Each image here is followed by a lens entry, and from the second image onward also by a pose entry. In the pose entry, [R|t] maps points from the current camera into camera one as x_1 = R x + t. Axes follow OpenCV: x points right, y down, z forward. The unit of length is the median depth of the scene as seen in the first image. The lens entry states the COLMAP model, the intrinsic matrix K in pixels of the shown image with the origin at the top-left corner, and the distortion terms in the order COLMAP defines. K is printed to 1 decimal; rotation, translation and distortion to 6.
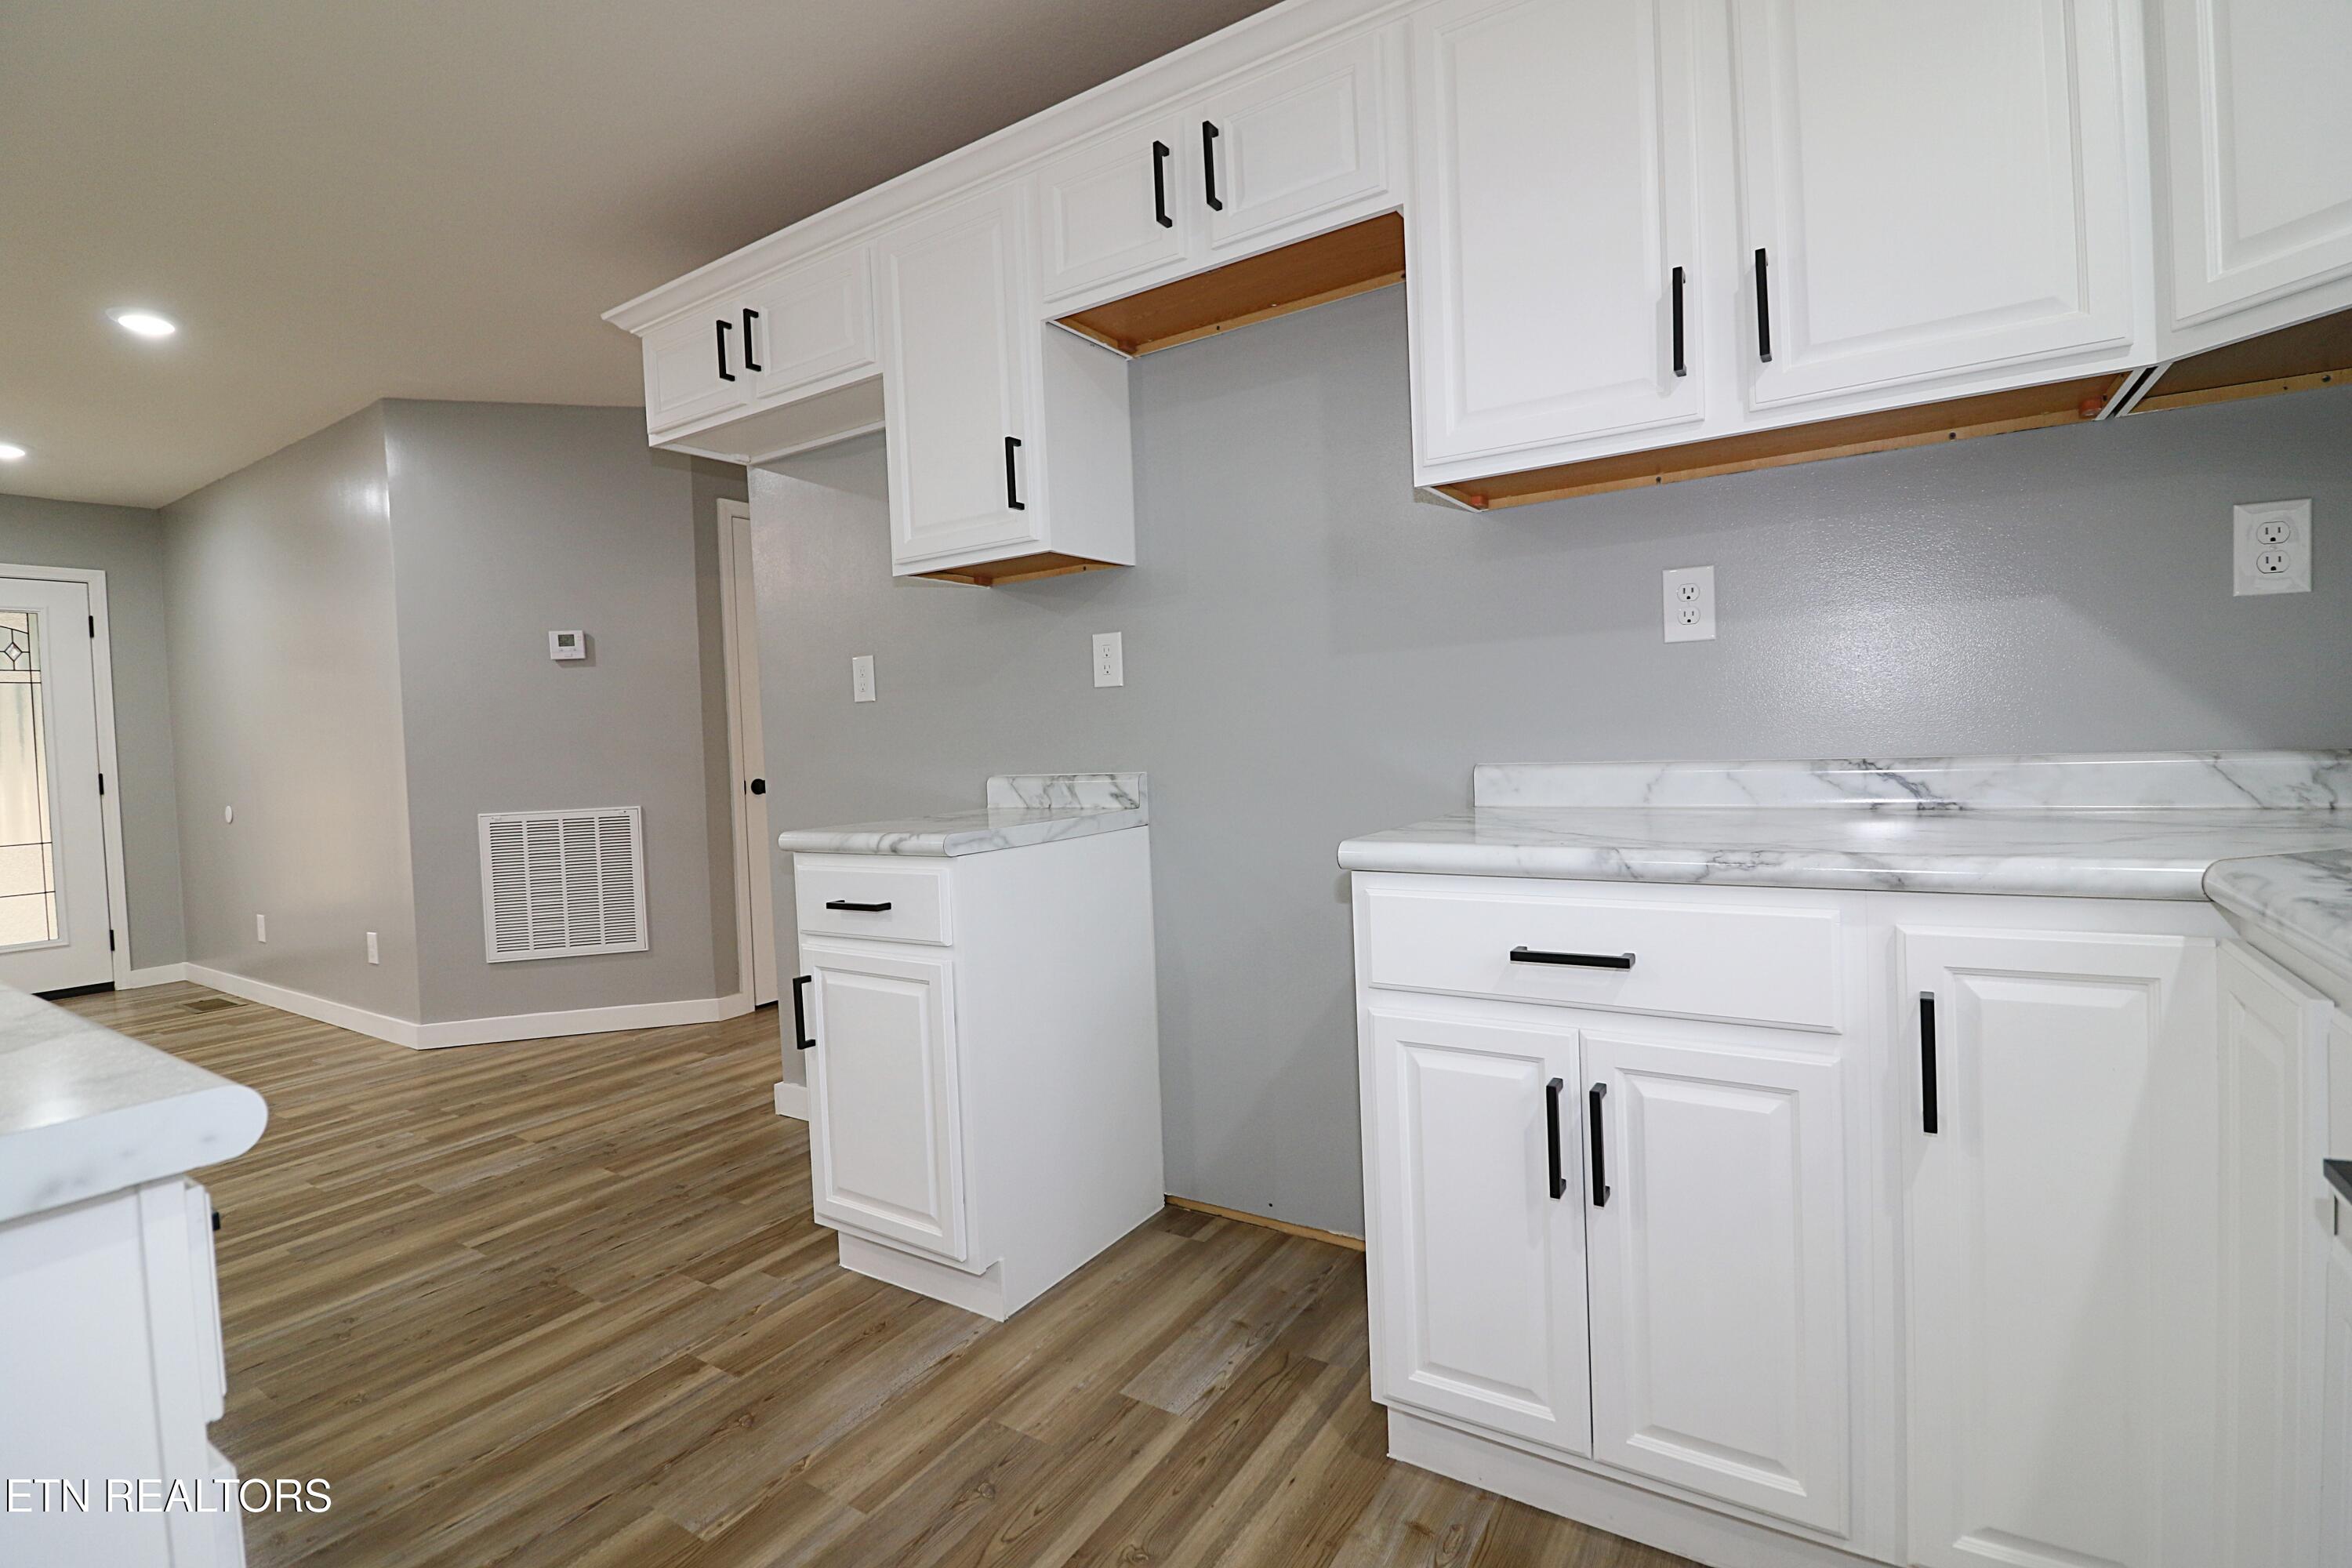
lens RADIAL K [[1077.2, 0, 1173.1], [0, 1077.2, 761.2], [0, 0, 1]] dist [0.002227, -0.014281]
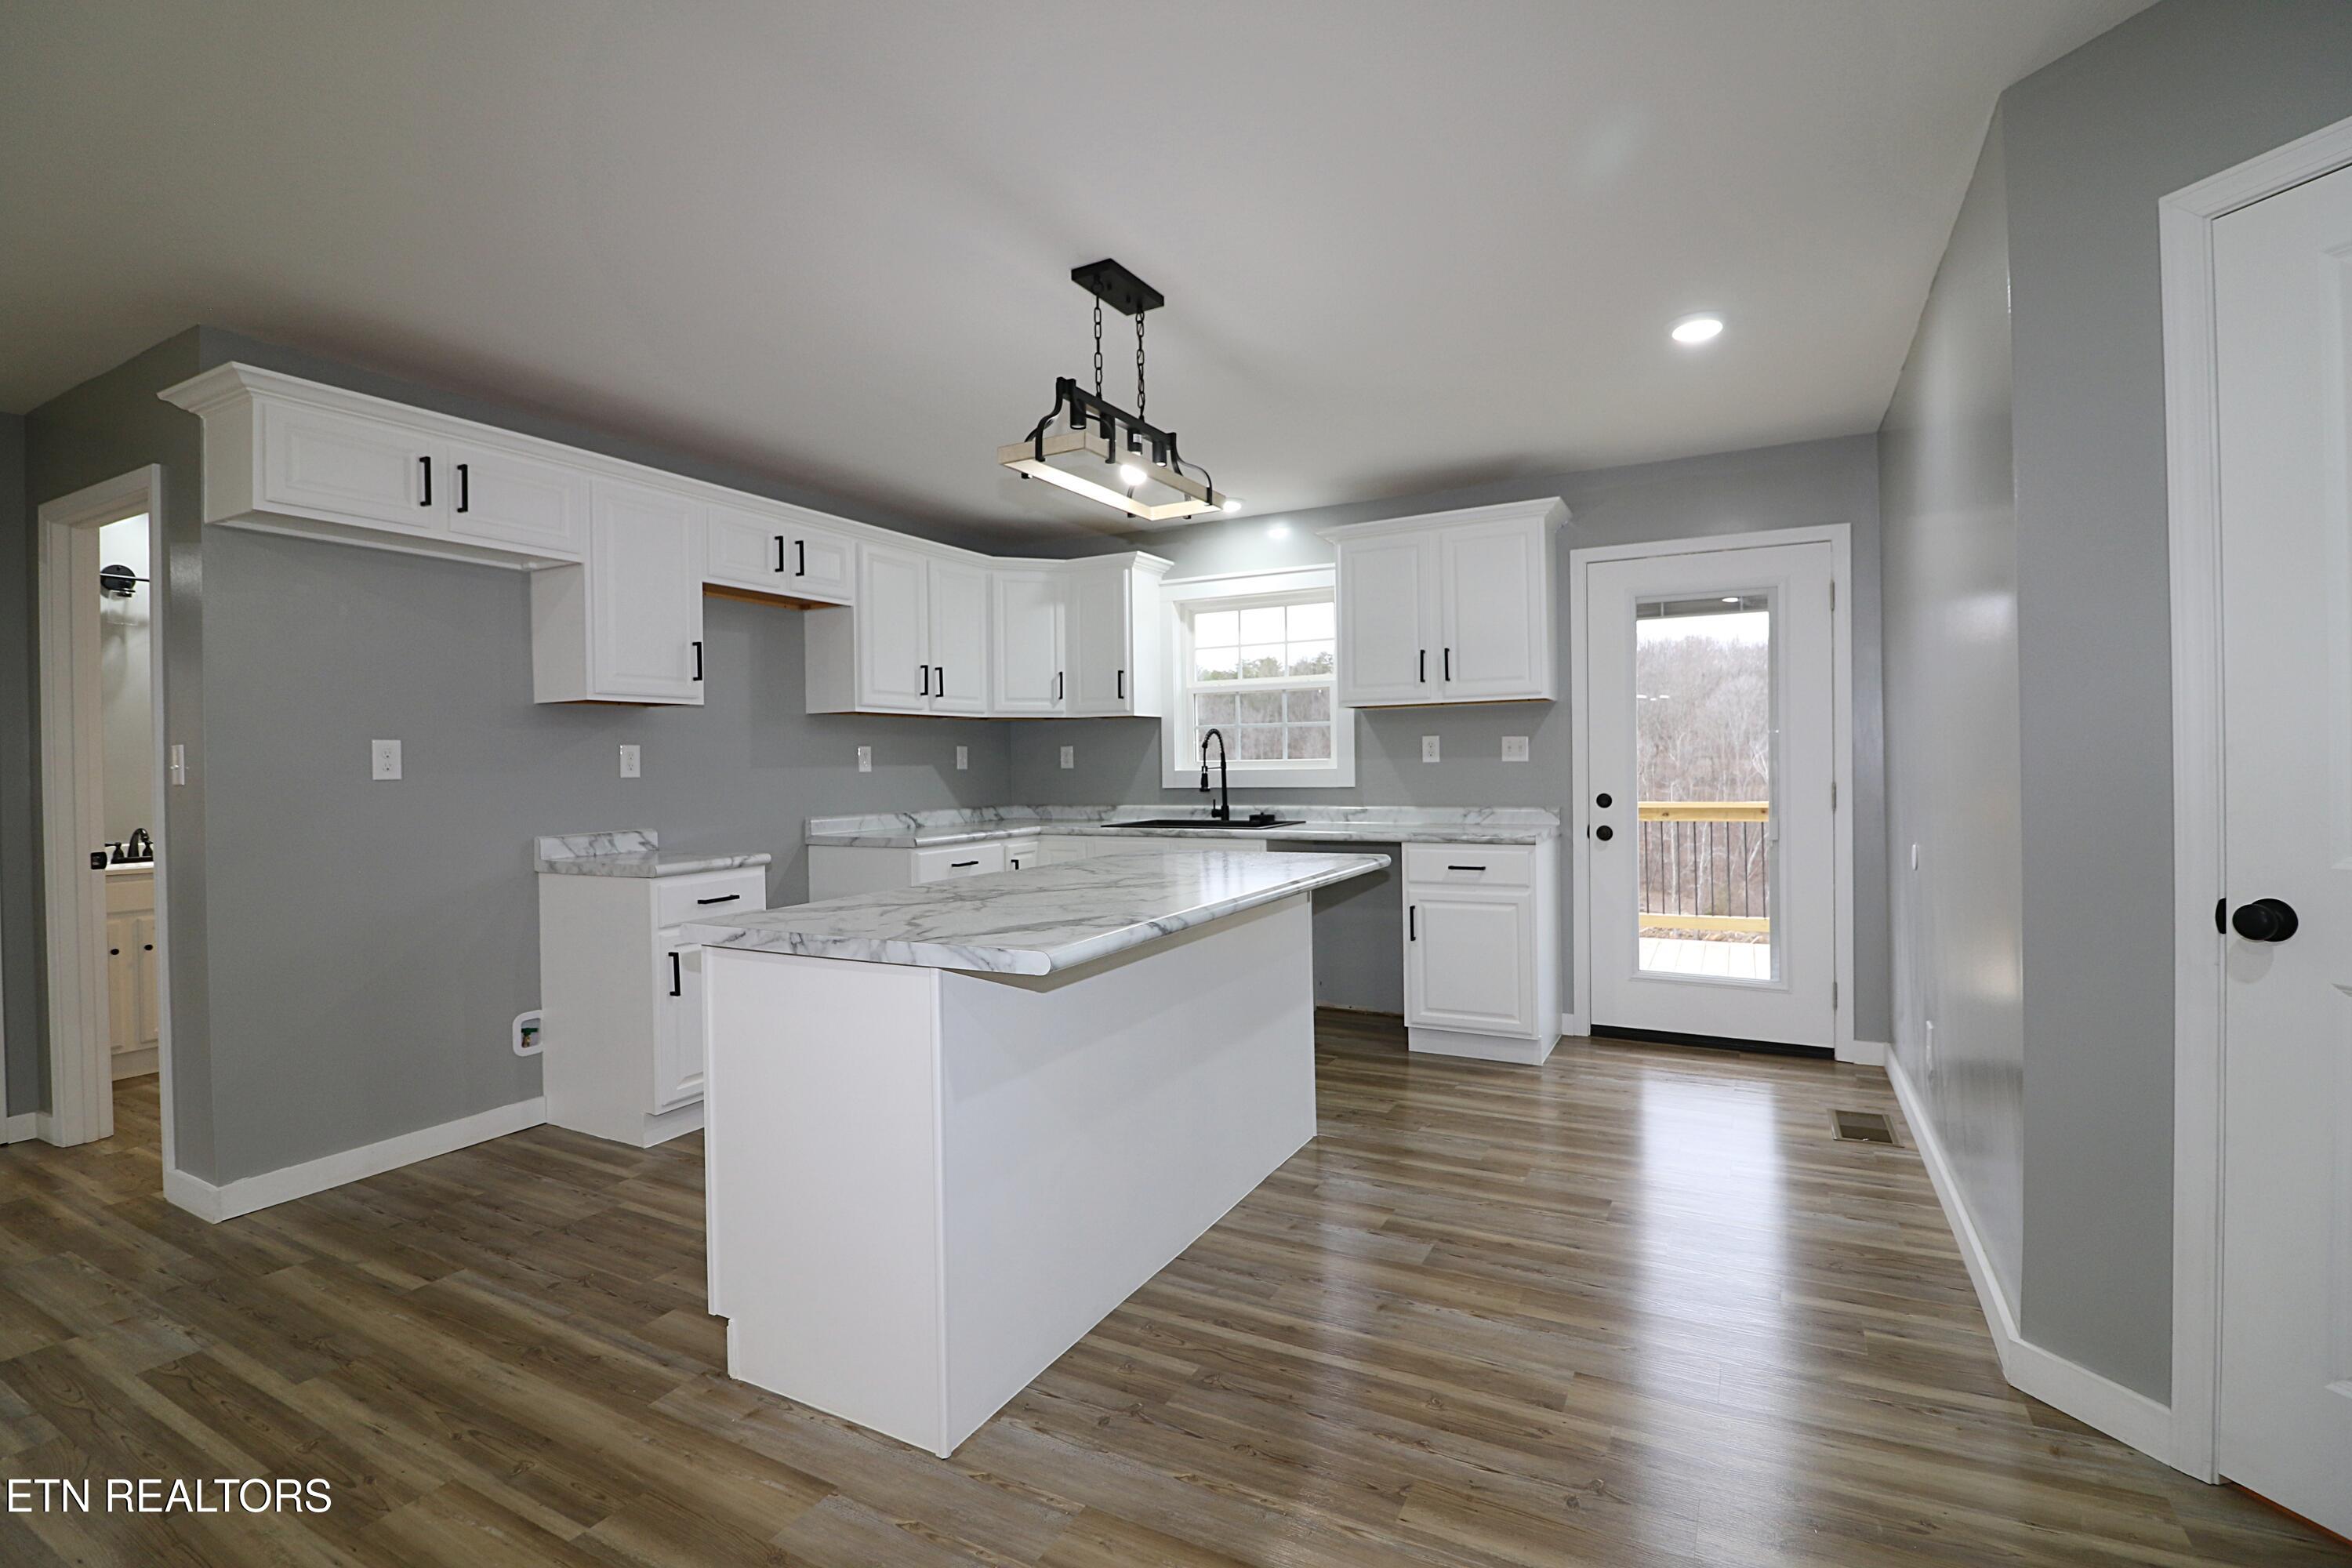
lens RADIAL K [[1077.2, 0, 1173.1], [0, 1077.2, 761.2], [0, 0, 1]] dist [0.002227, -0.014281]
pose [[-0.089567, 0.046262, 0.994906, -1.804686], [0.044516, 0.998108, -0.042403, 0.011906], [-0.994985, 0.040491, -0.091457, 0.337556]]
